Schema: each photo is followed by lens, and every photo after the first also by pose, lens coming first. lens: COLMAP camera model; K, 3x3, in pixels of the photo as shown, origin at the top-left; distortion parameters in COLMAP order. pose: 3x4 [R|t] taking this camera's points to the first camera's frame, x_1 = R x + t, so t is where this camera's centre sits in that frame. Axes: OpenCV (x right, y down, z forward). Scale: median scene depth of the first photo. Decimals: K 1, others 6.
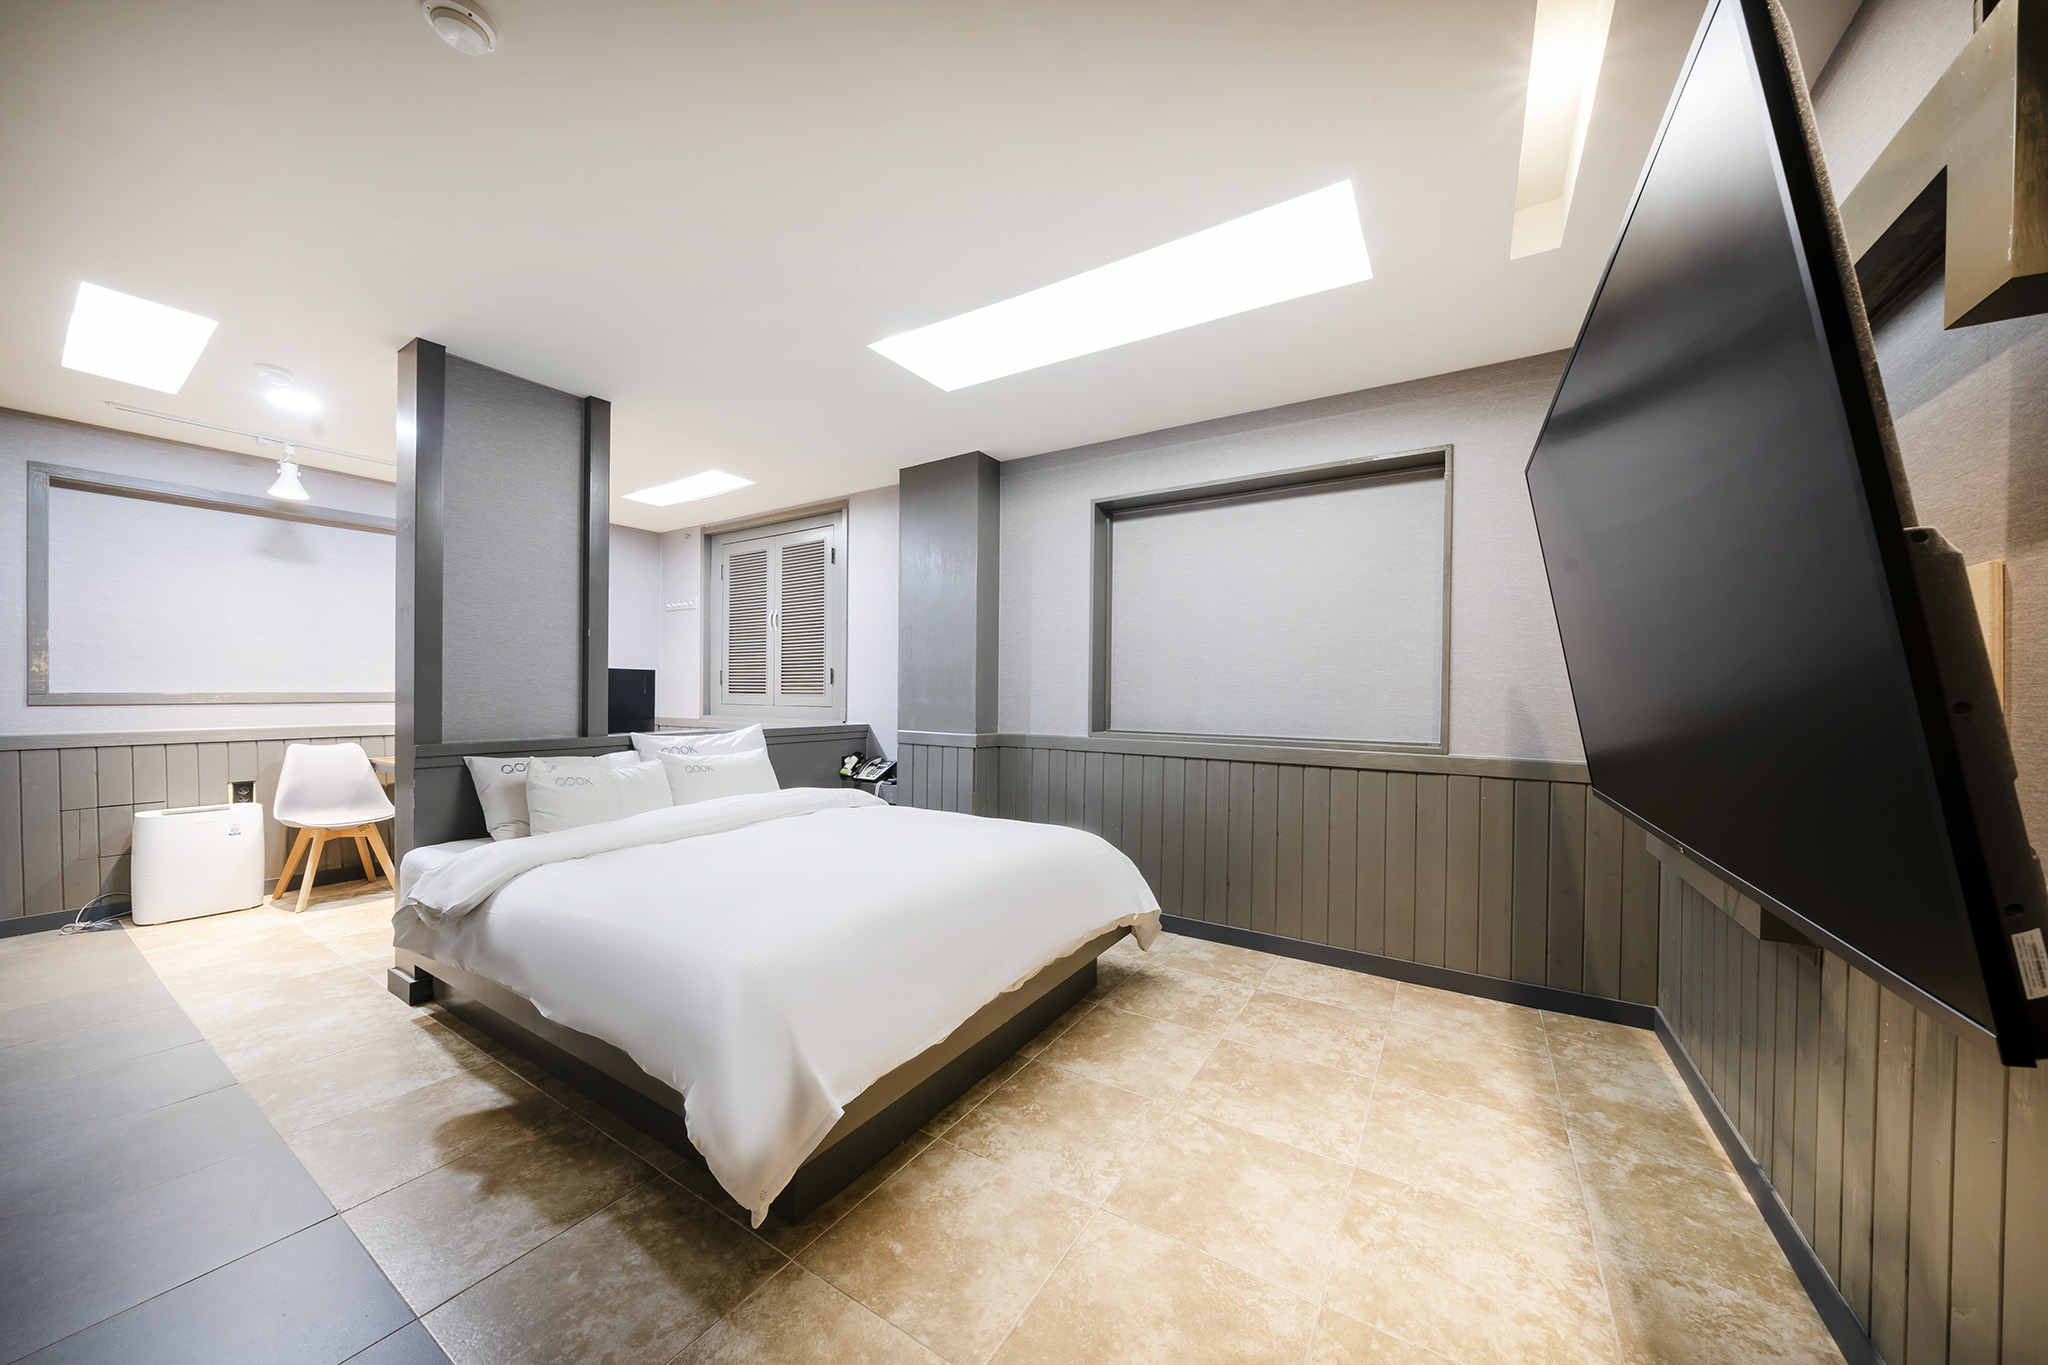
lens RADIAL K [[702.1, 0, 1030.1], [0, 702.1, 688.7], [0, 0, 1]] dist [0.002497, 0.000298]
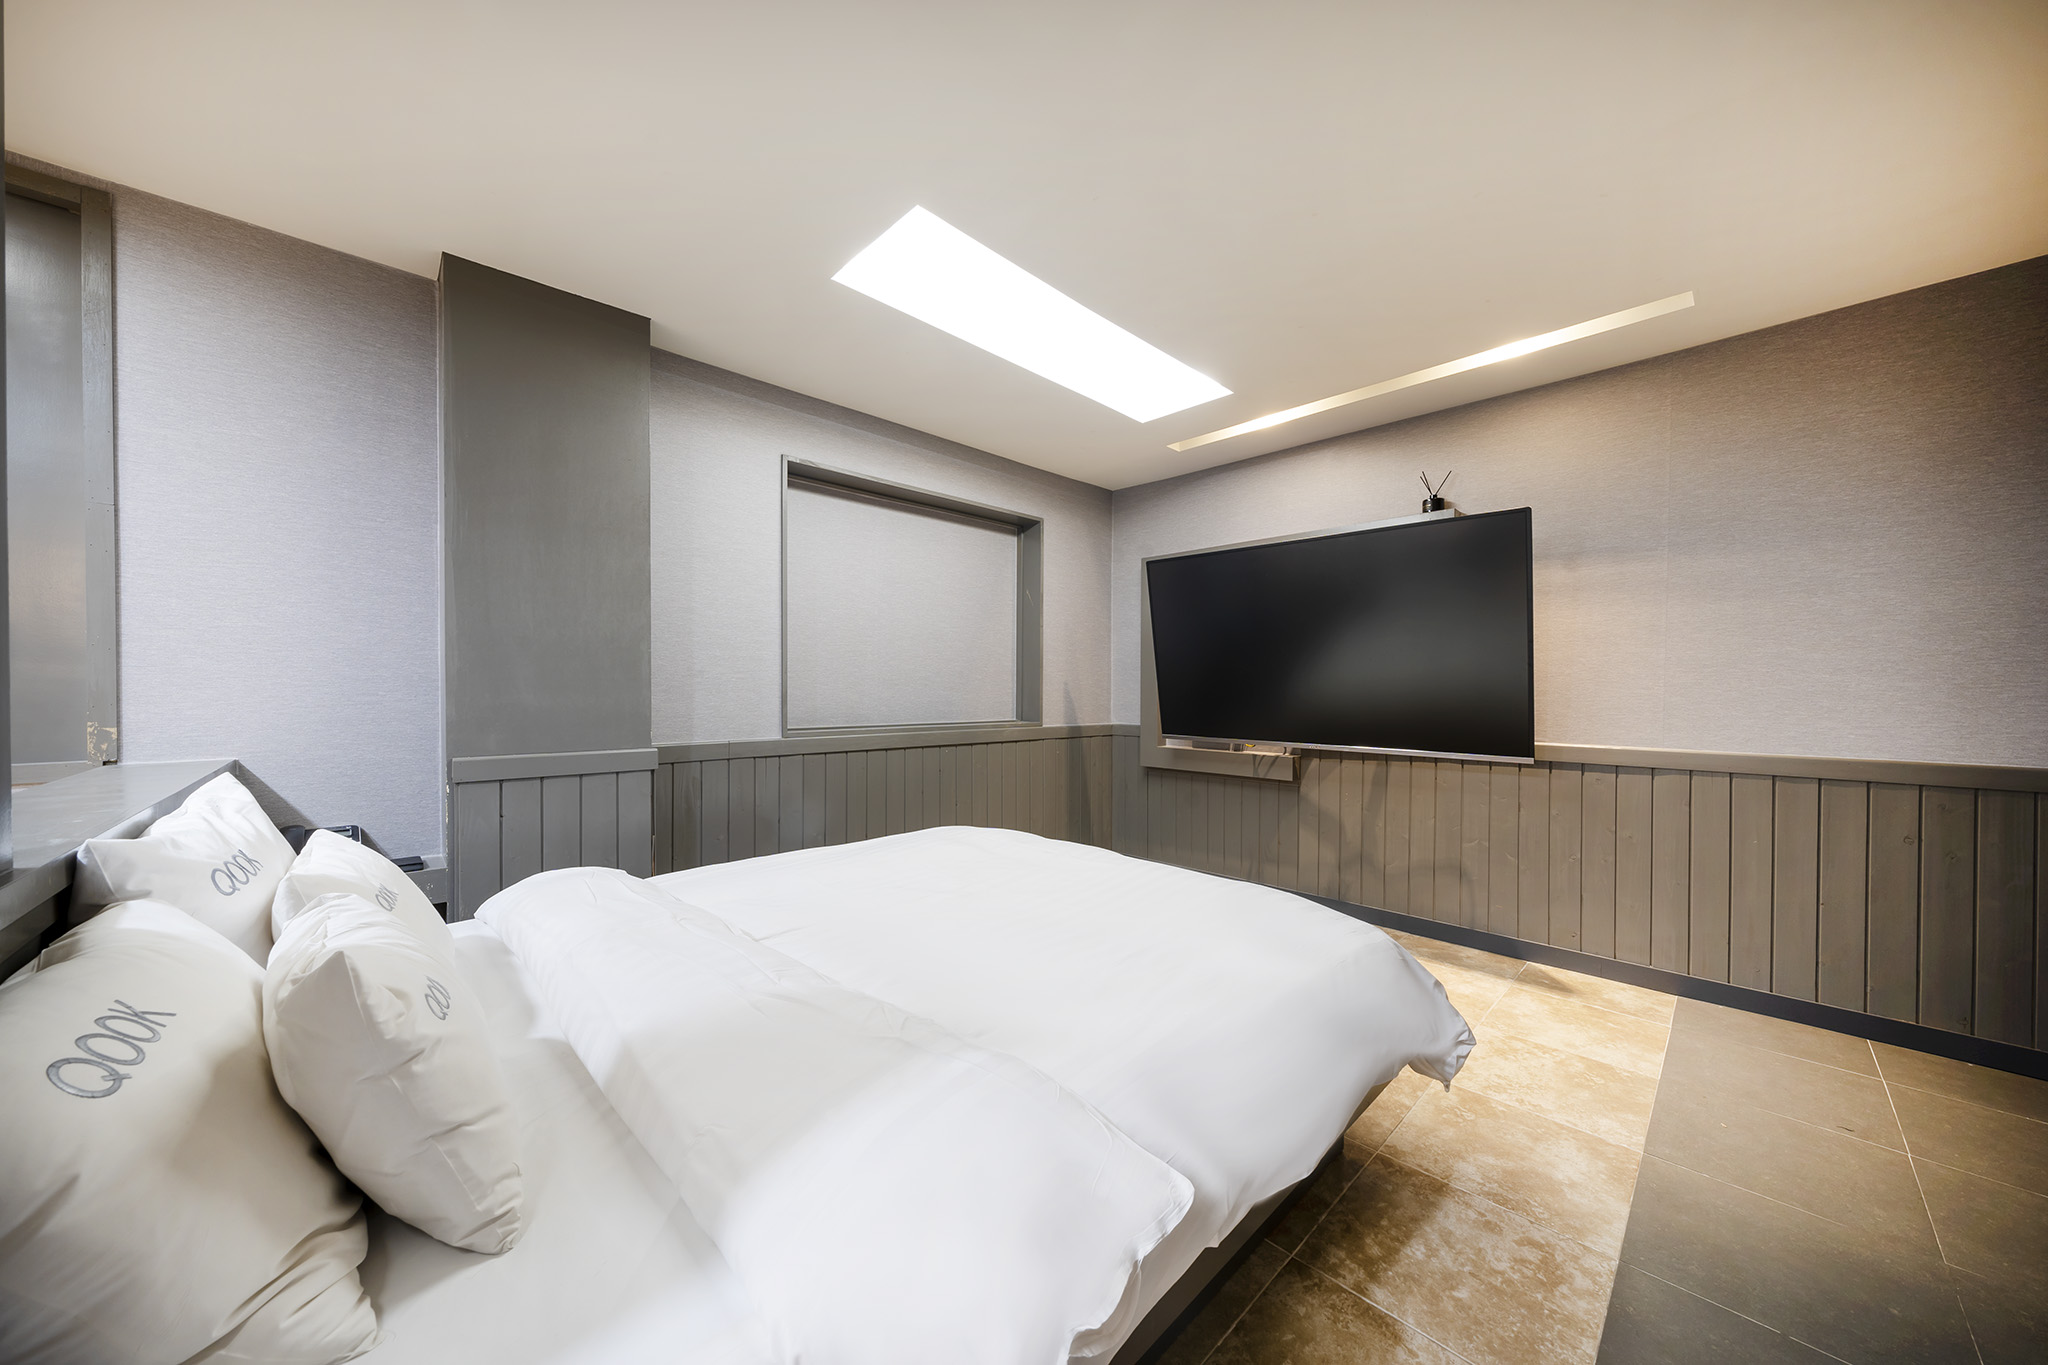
lens RADIAL K [[702.1, 0, 1022.2], [0, 702.1, 685.4], [0, 0, 1]] dist [0.002497, 0.000298]
pose [[0.234603, -0.005226, 0.972077, -1.498085], [-0.007188, 0.999949, 0.007110, -0.006118], [-0.972065, -0.008655, 0.234554, 1.183006]]
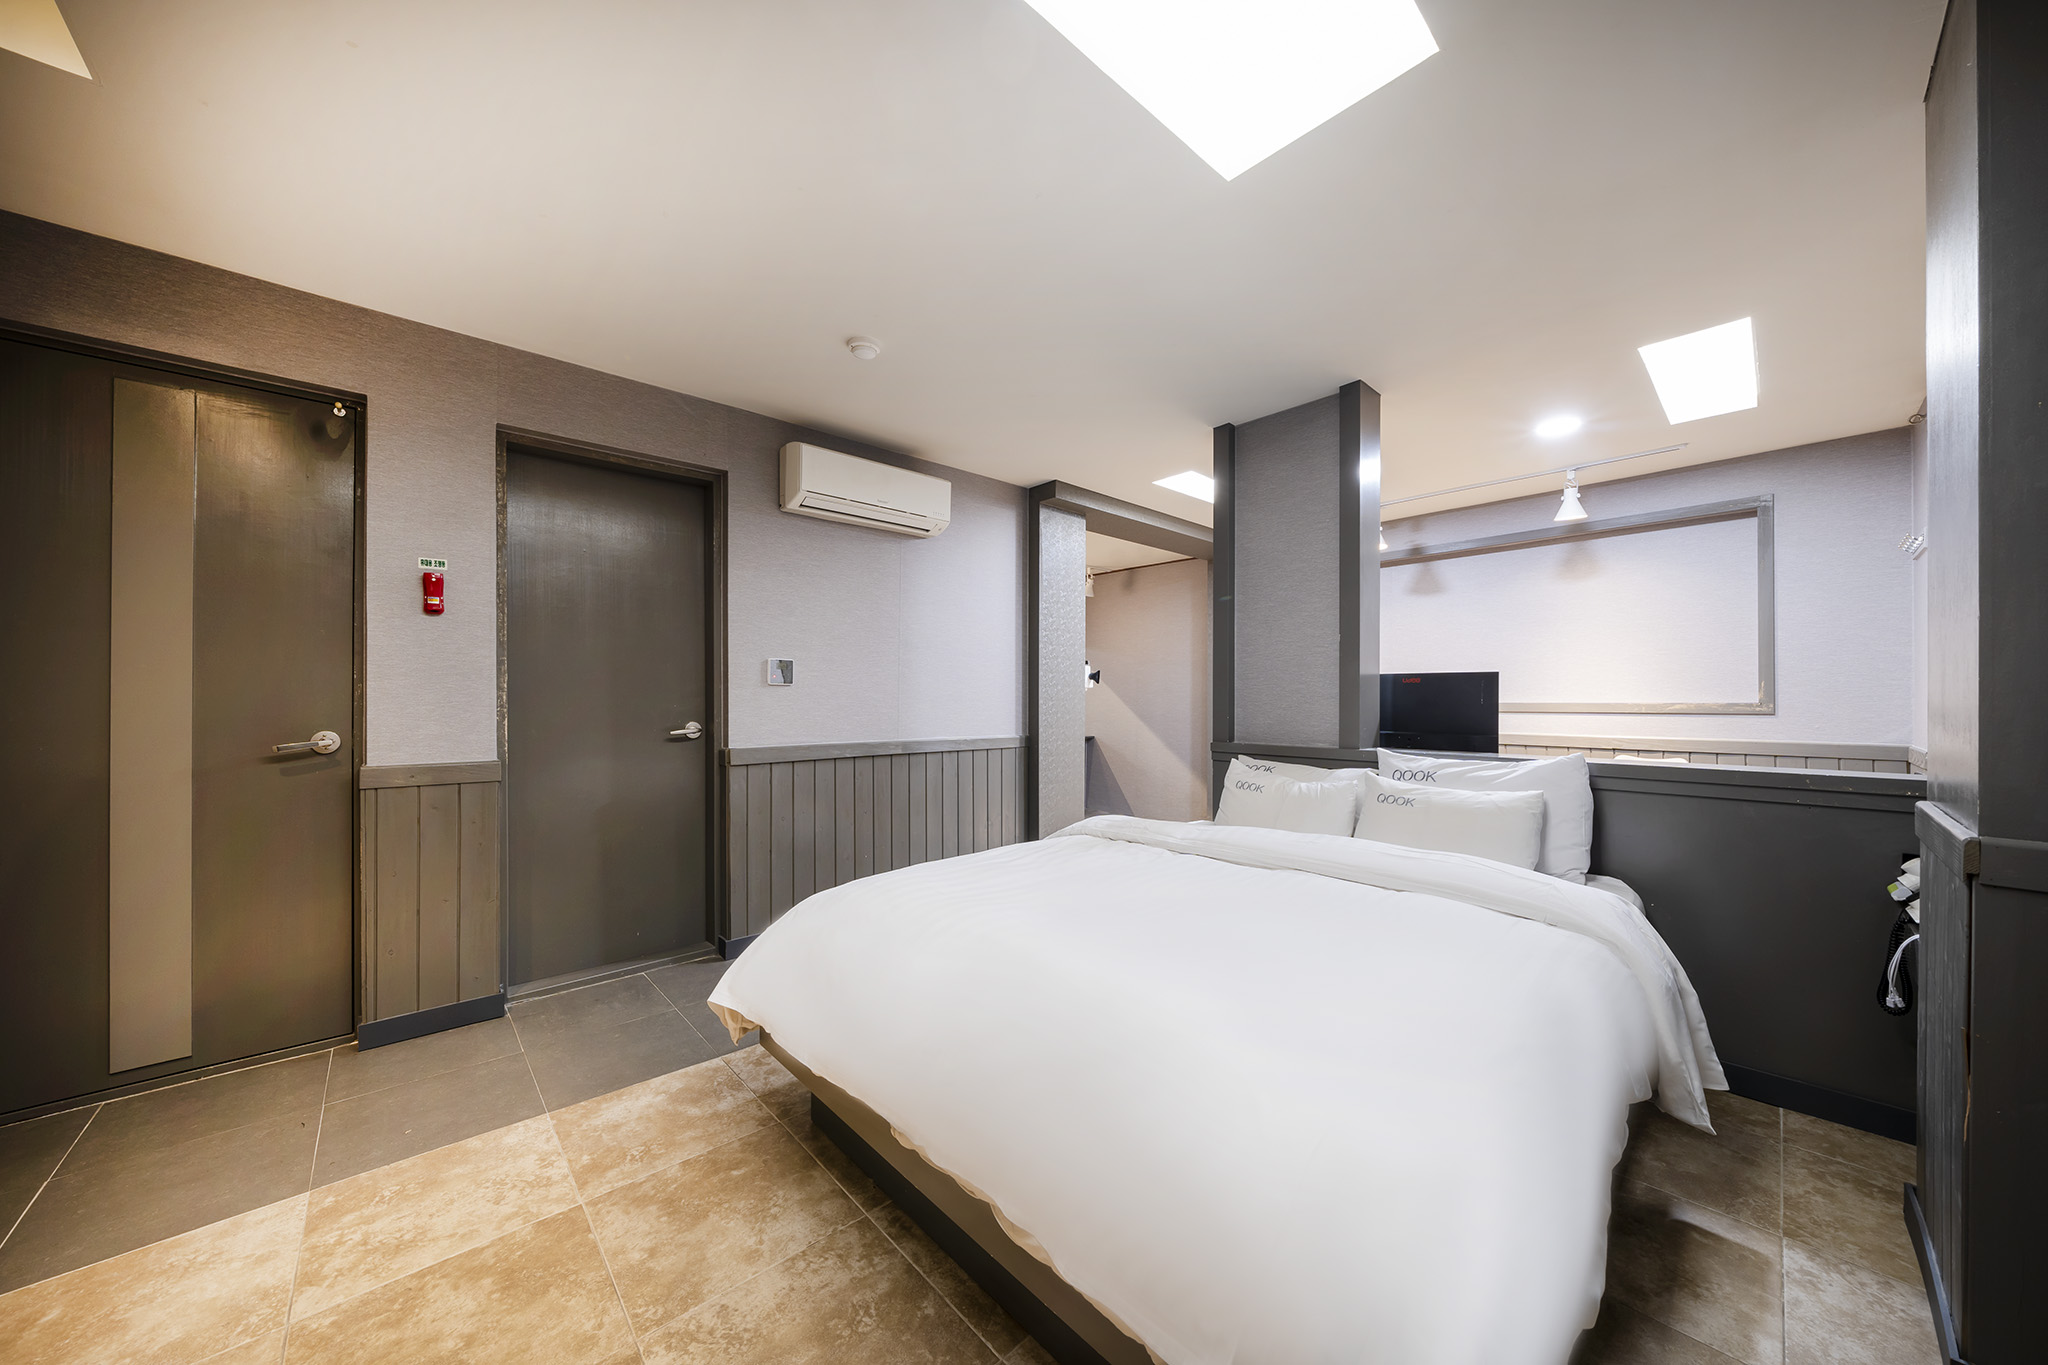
lens RADIAL K [[702.1, 0, 1021.8], [0, 702.1, 700.8], [0, 0, 1]] dist [0.002497, 0.000298]
pose [[-0.267395, 0.004096, -0.963578, 0.742944], [0.002246, 0.999991, 0.003627, 0.002874], [0.963584, -0.001194, -0.267402, 1.616215]]
